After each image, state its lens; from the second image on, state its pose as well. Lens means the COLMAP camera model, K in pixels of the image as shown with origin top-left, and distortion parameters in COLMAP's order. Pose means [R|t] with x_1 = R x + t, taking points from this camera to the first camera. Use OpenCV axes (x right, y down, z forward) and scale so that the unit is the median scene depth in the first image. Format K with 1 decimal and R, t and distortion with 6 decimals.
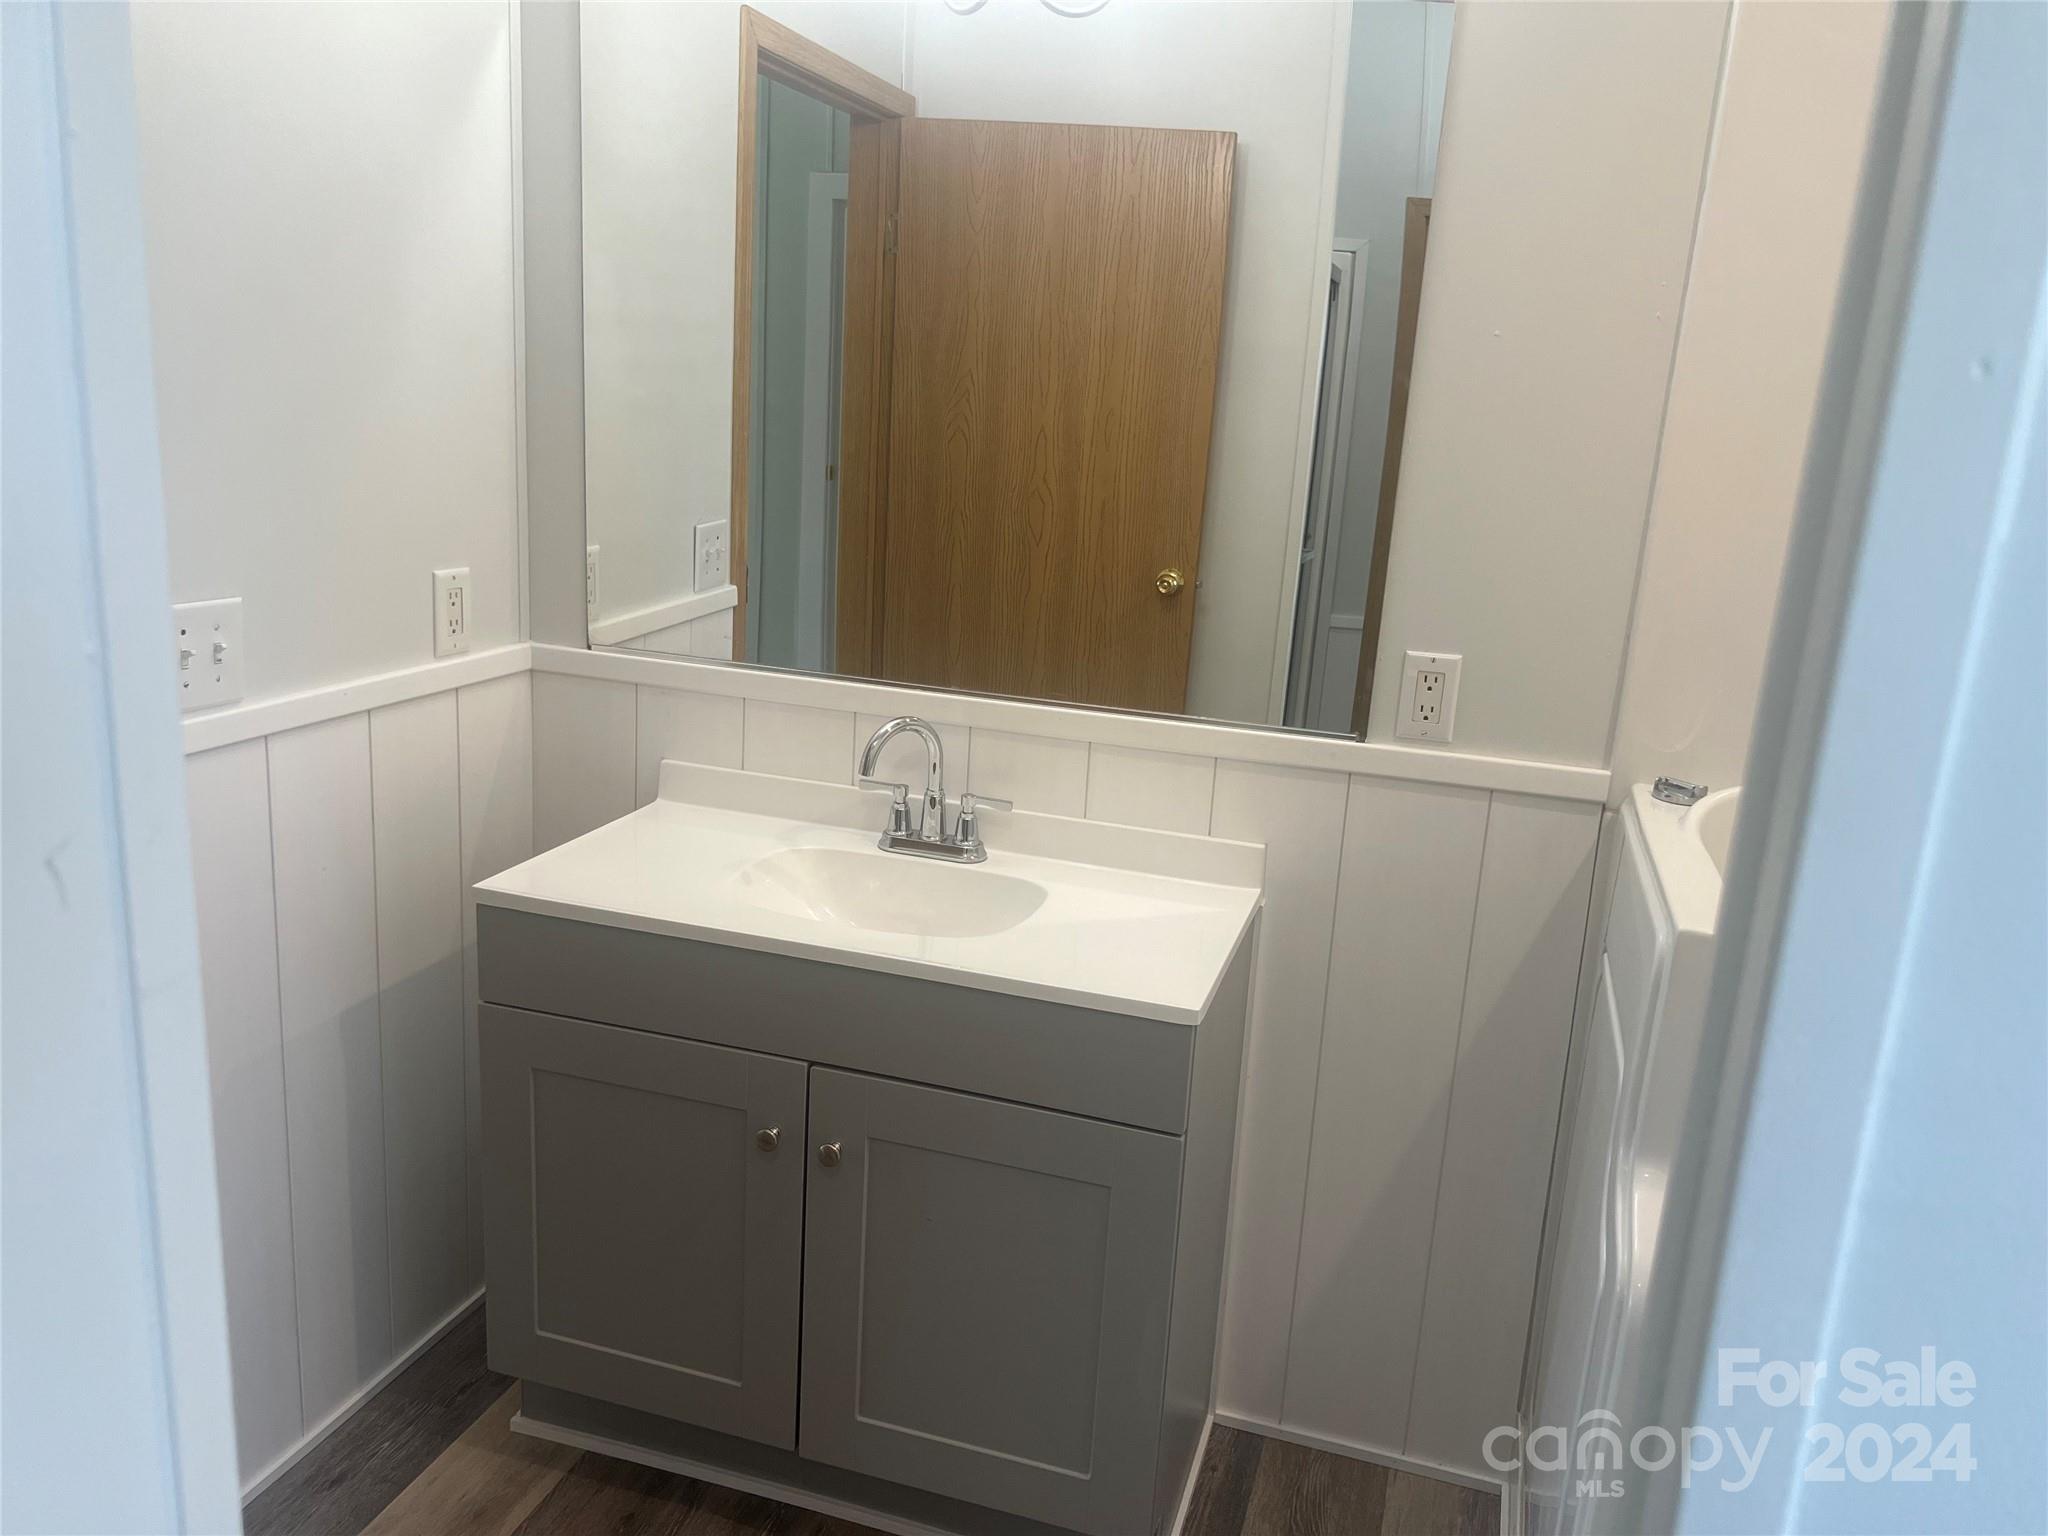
lens RADIAL K [[1550.8, 0, 1024.0], [0, 1550.8, 768.0], [0, 0, 1]] dist [0.008937, -0.000750]
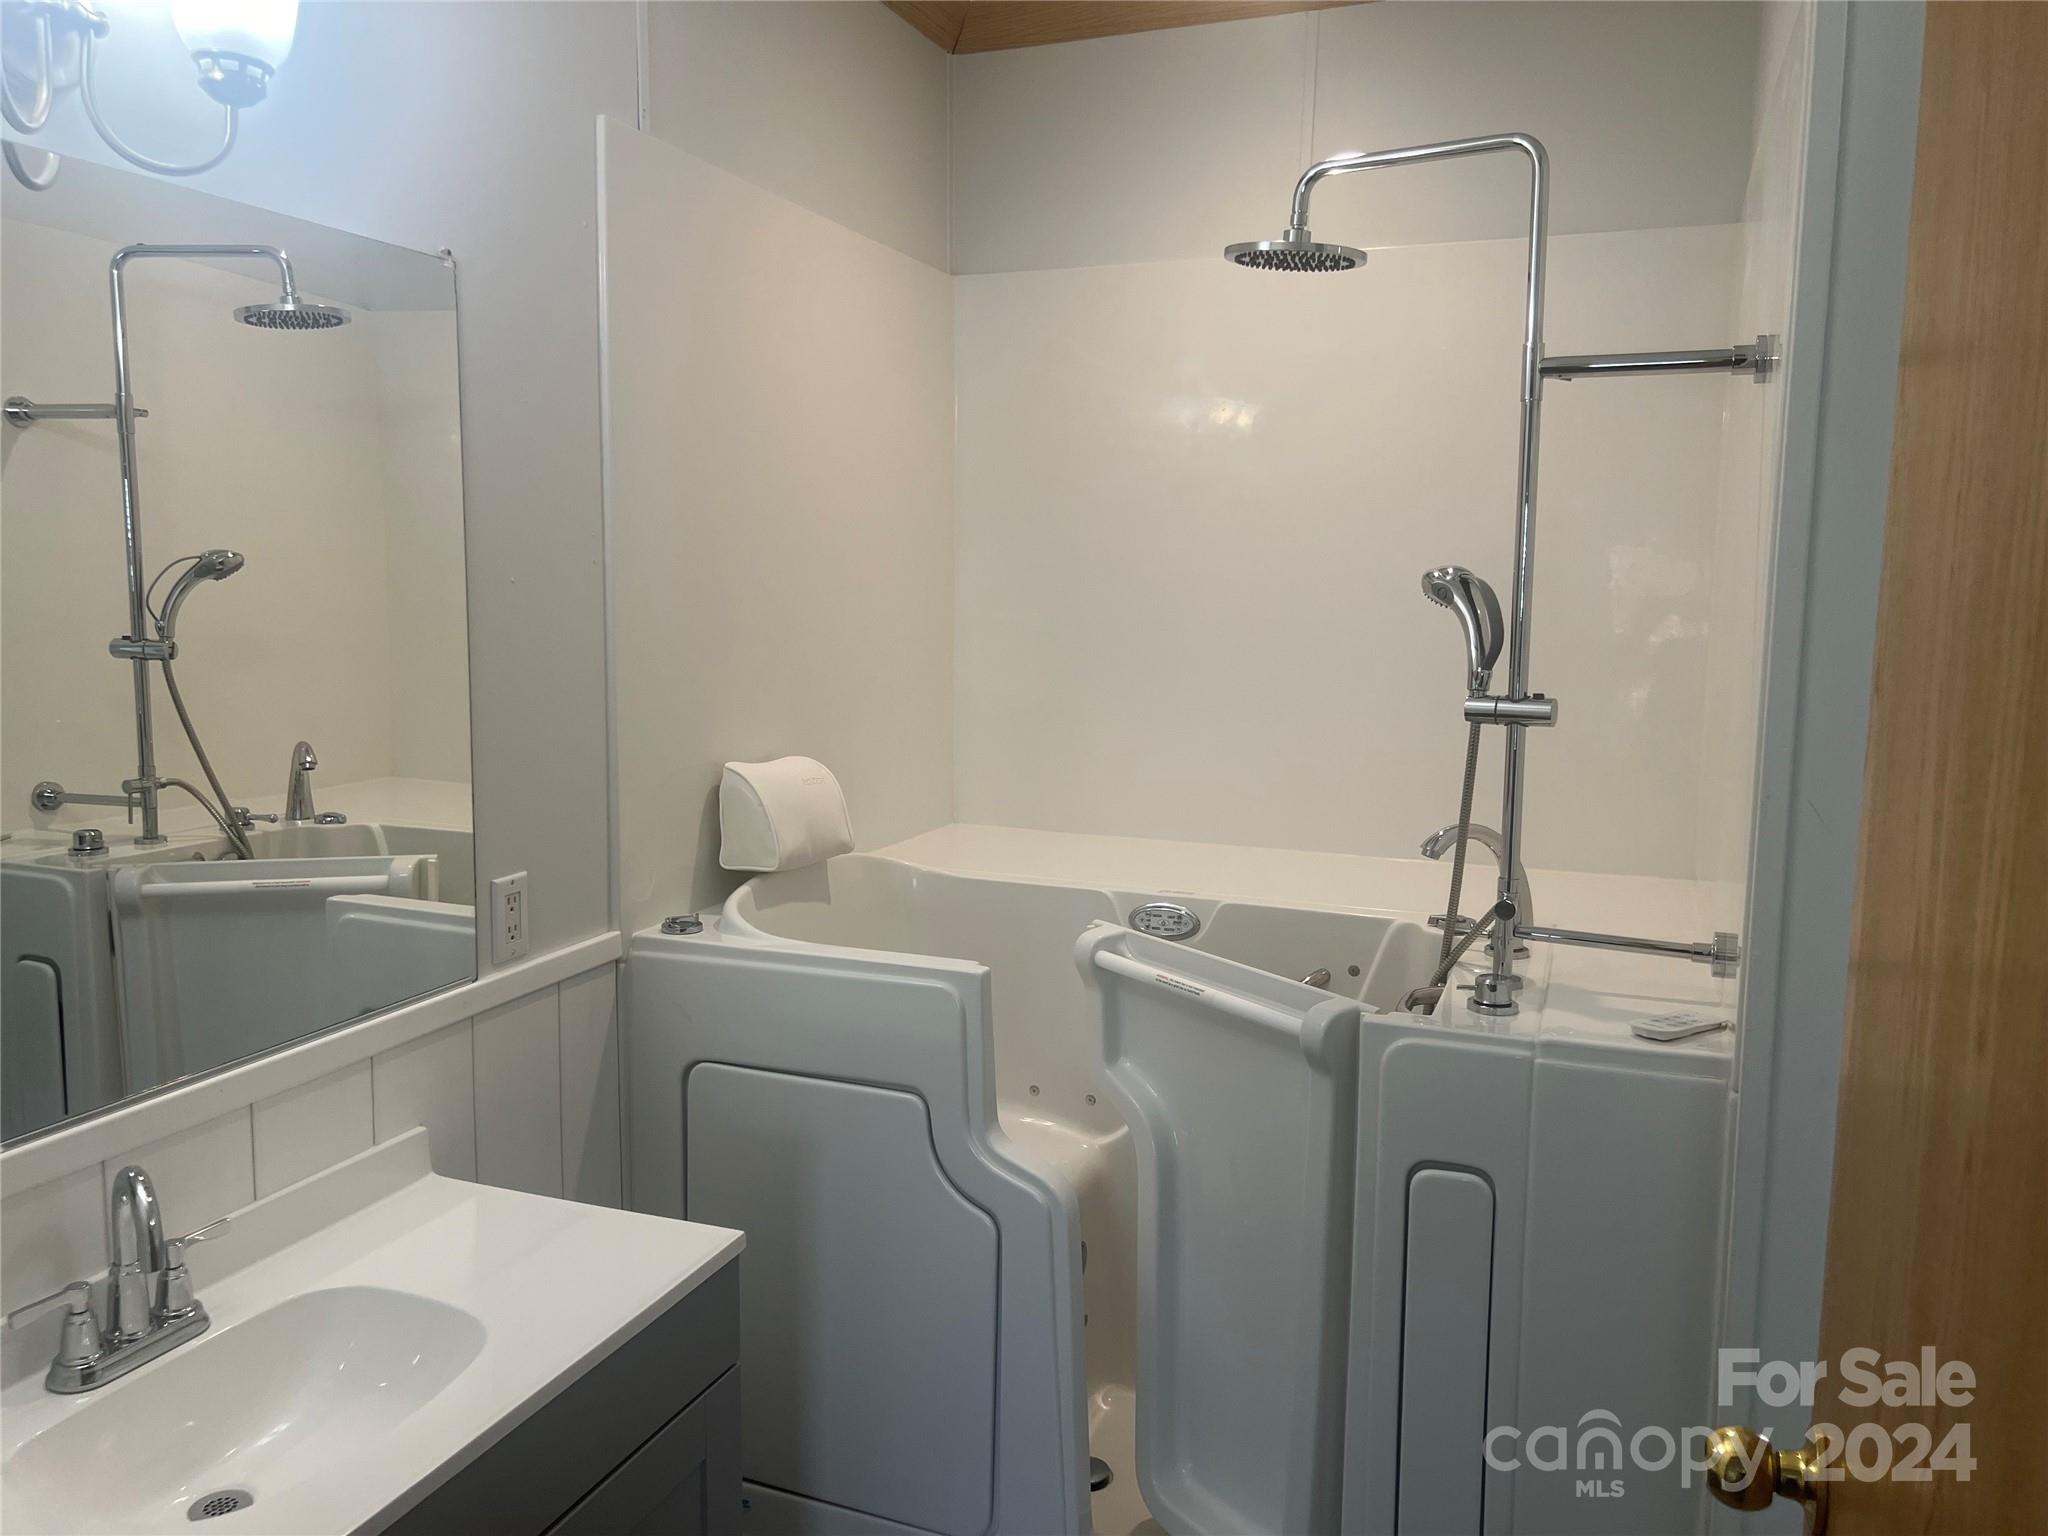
lens RADIAL K [[1550.8, 0, 1024.0], [0, 1550.8, 768.0], [0, 0, 1]] dist [0.008937, -0.000750]
pose [[0.070437, -0.176812, 0.981721, -0.704487], [0.269503, 0.950939, 0.151932, -0.202177], [-0.960420, 0.253875, 0.114632, 0.514613]]
